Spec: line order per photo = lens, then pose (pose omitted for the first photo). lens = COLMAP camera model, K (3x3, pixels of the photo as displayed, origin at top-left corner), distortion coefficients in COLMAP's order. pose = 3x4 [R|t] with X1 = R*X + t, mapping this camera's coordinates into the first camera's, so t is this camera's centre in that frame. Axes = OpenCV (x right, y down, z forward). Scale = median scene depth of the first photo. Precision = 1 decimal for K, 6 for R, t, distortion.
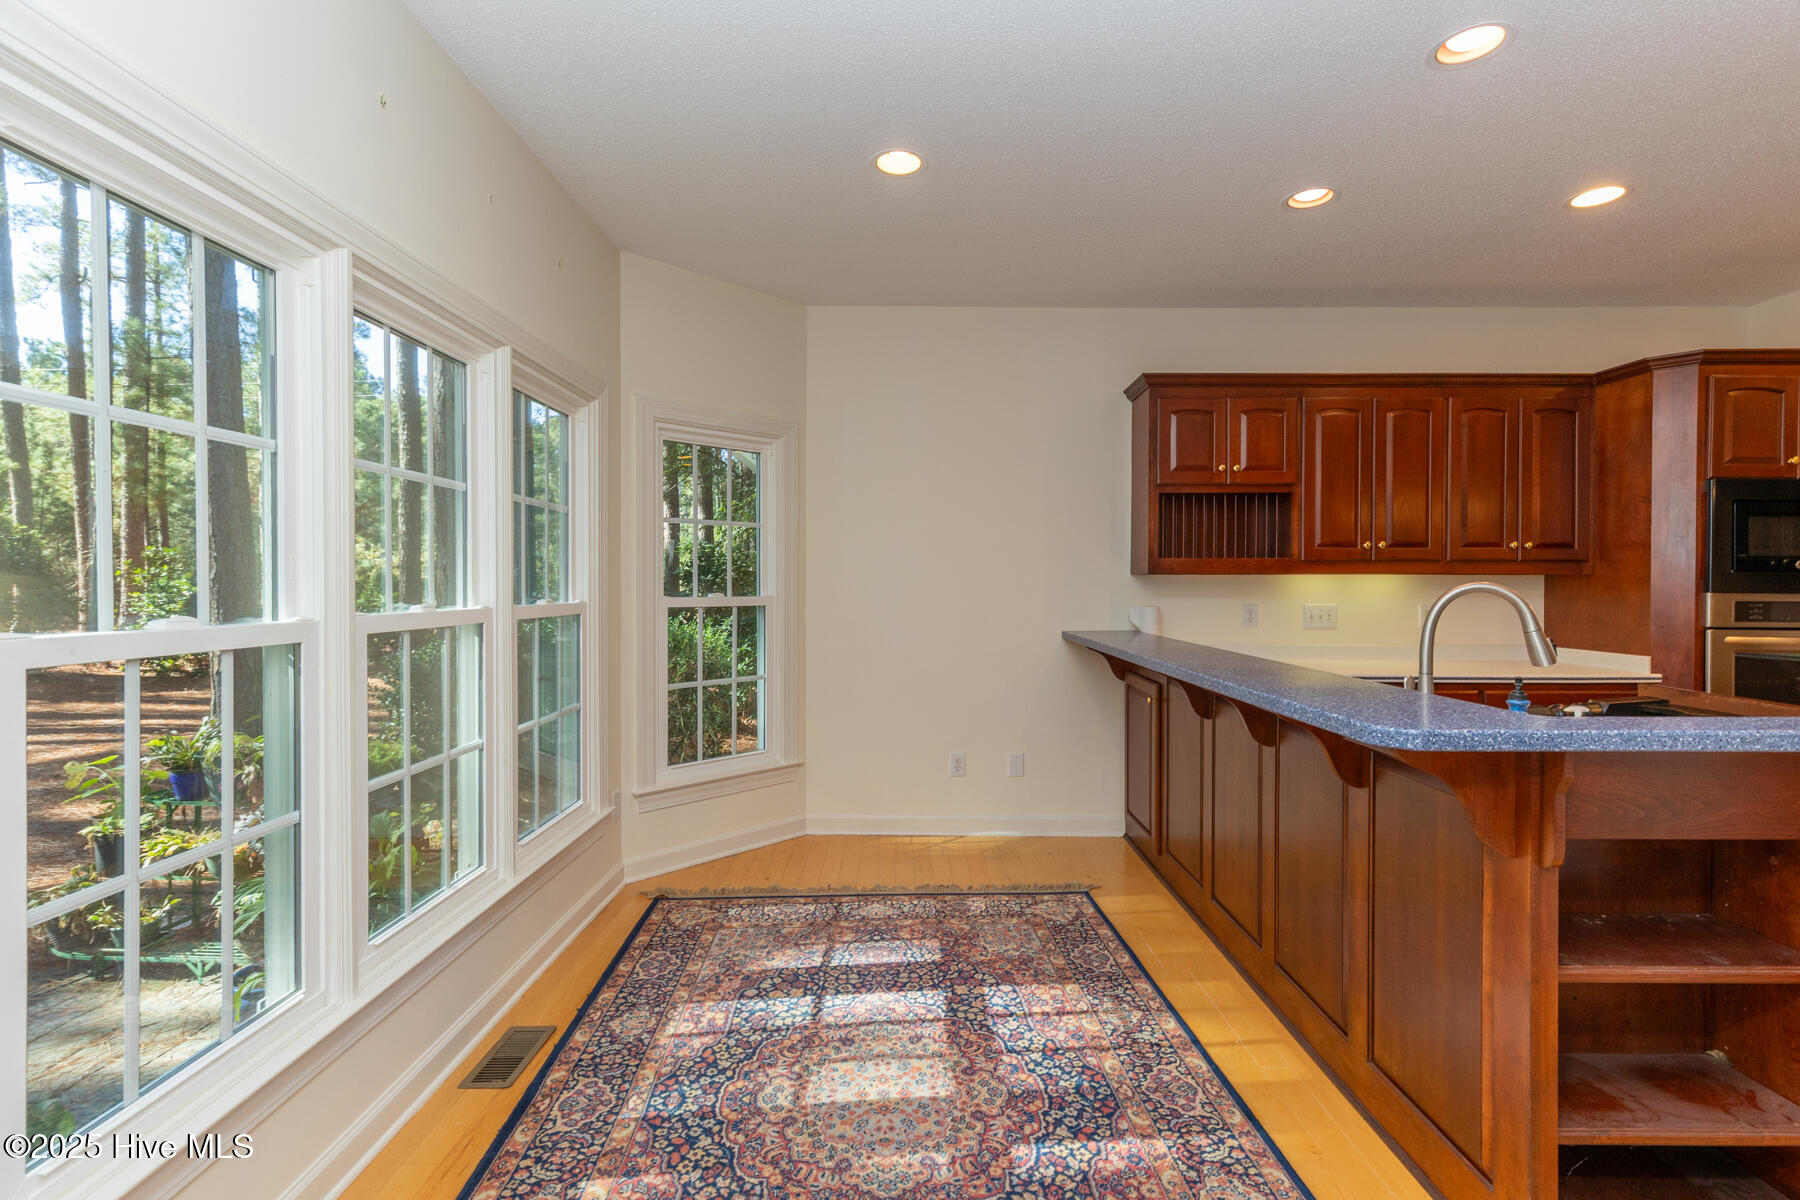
lens RADIAL K [[806.8, 0, 905.4], [0, 806.8, 591.4], [0, 0, 1]] dist [-0.000157, 0.000162]
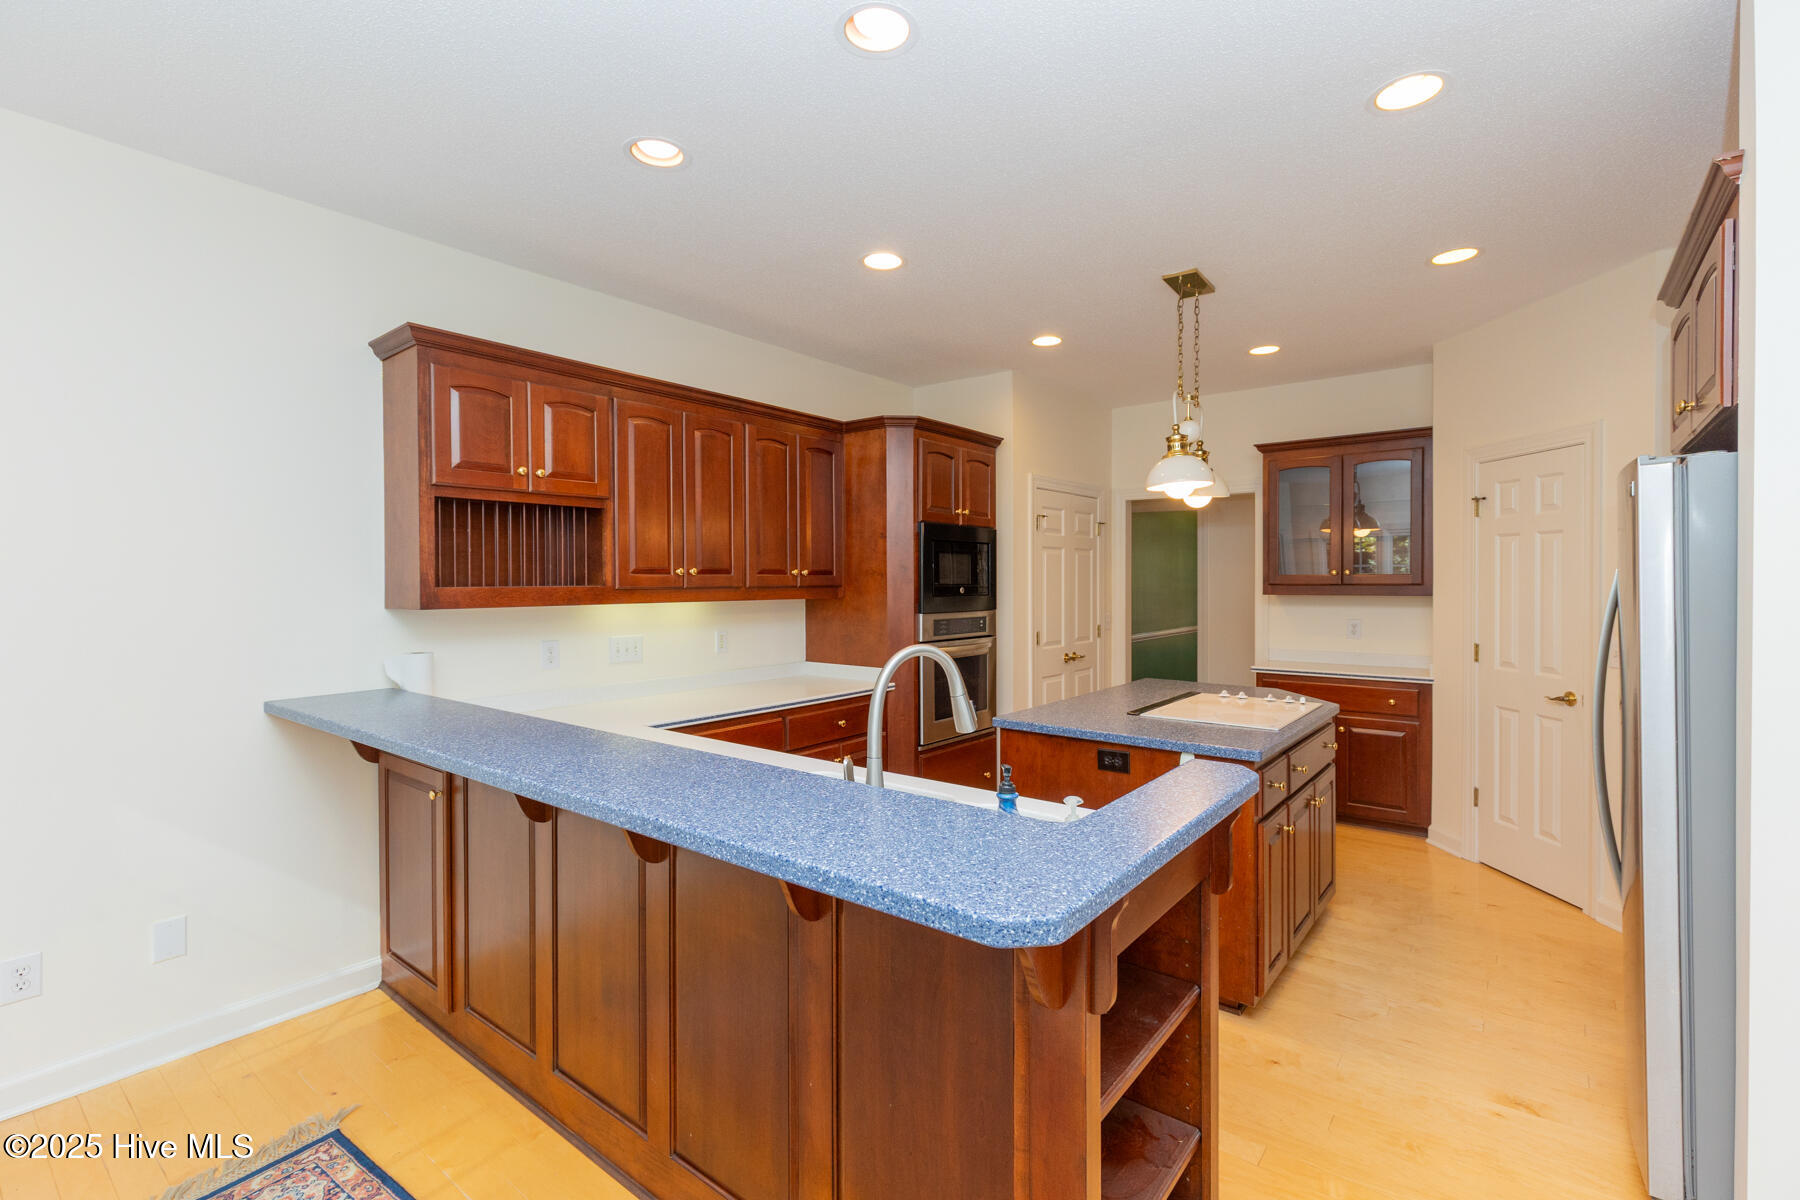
lens RADIAL K [[806.8, 0, 905.4], [0, 806.8, 591.4], [0, 0, 1]] dist [-0.000157, 0.000162]
pose [[0.615772, -0.013086, 0.787816, 0.007906], [0.013462, 0.999891, 0.006087, -0.036827], [-0.787810, 0.006857, 0.615881, 0.233116]]
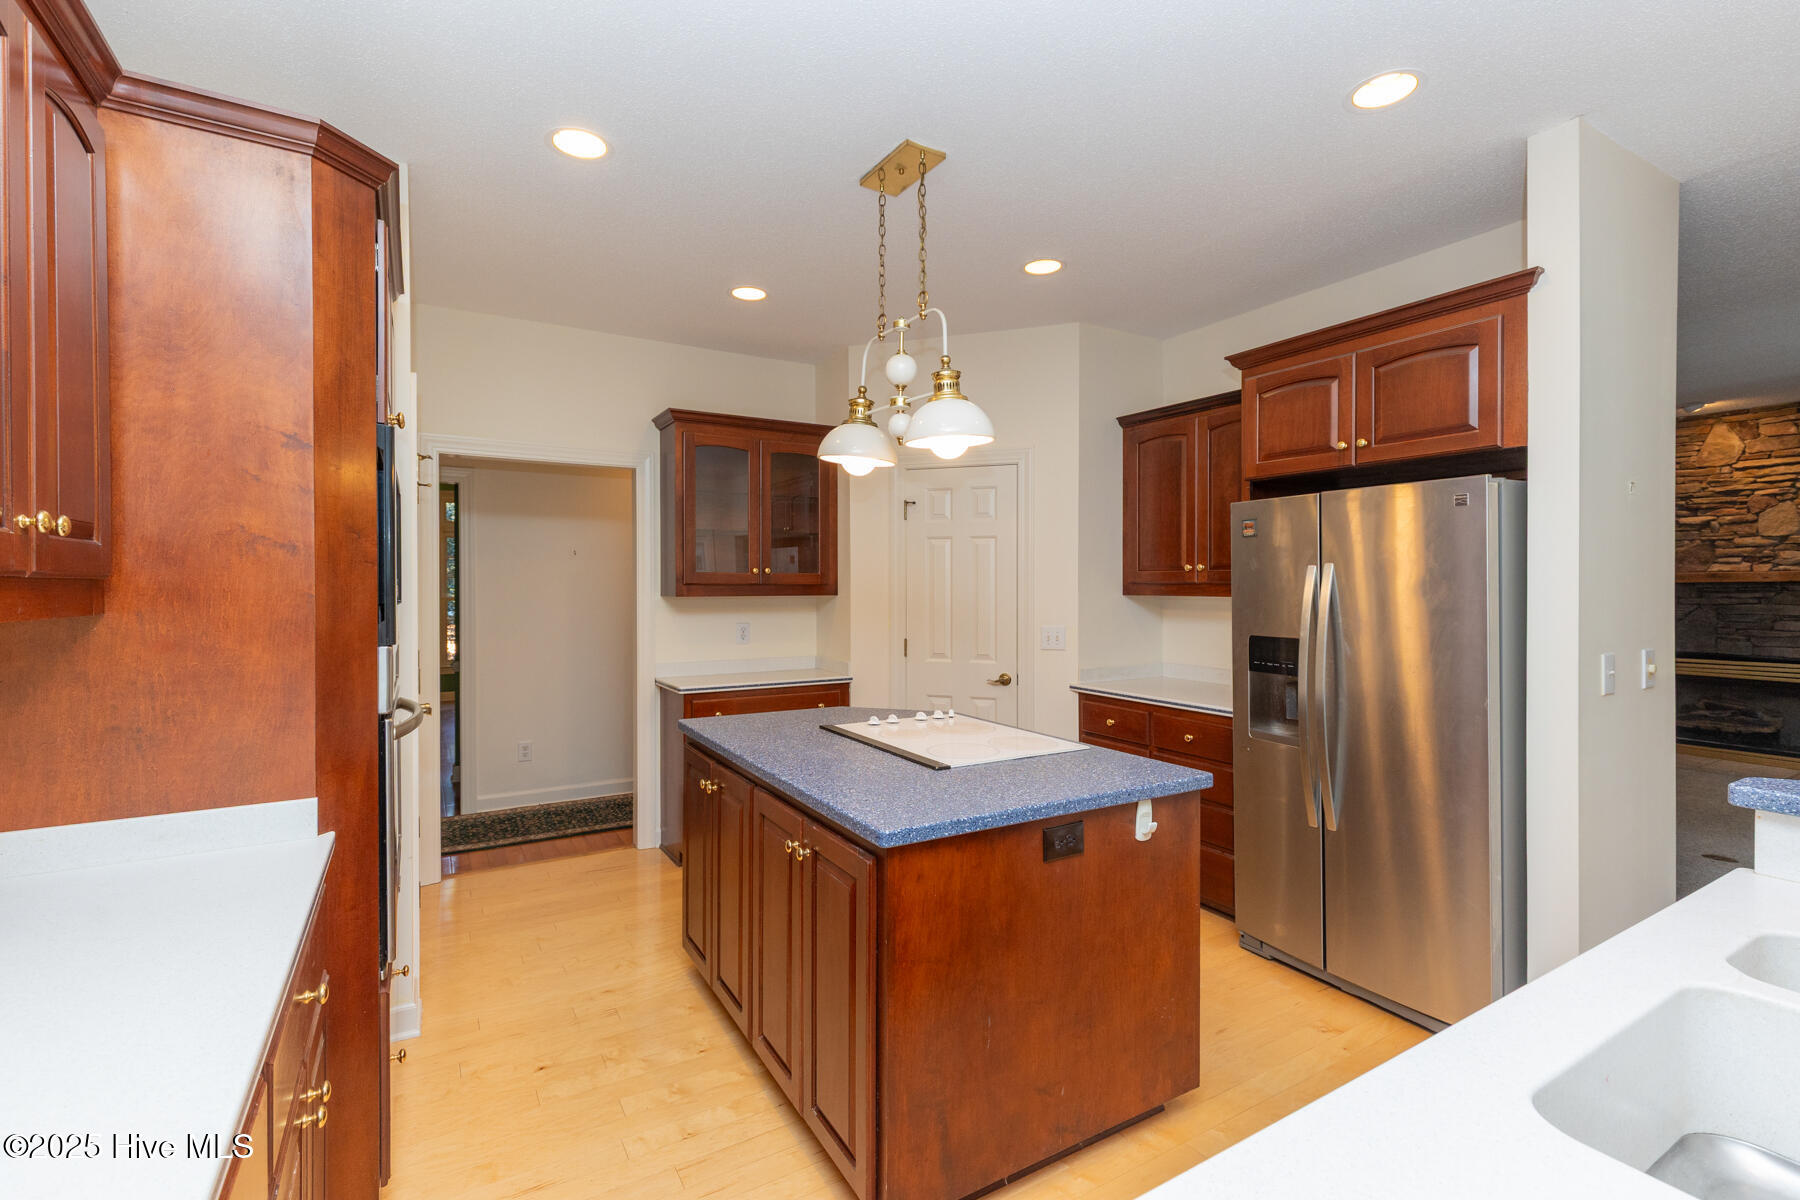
lens RADIAL K [[806.8, 0, 905.4], [0, 806.8, 591.4], [0, 0, 1]] dist [-0.000157, 0.000162]
pose [[-0.516015, -0.006222, 0.856557, 0.344696], [0.011105, 0.999841, 0.013953, -0.033438], [-0.856508, 0.016712, -0.515864, 0.881599]]
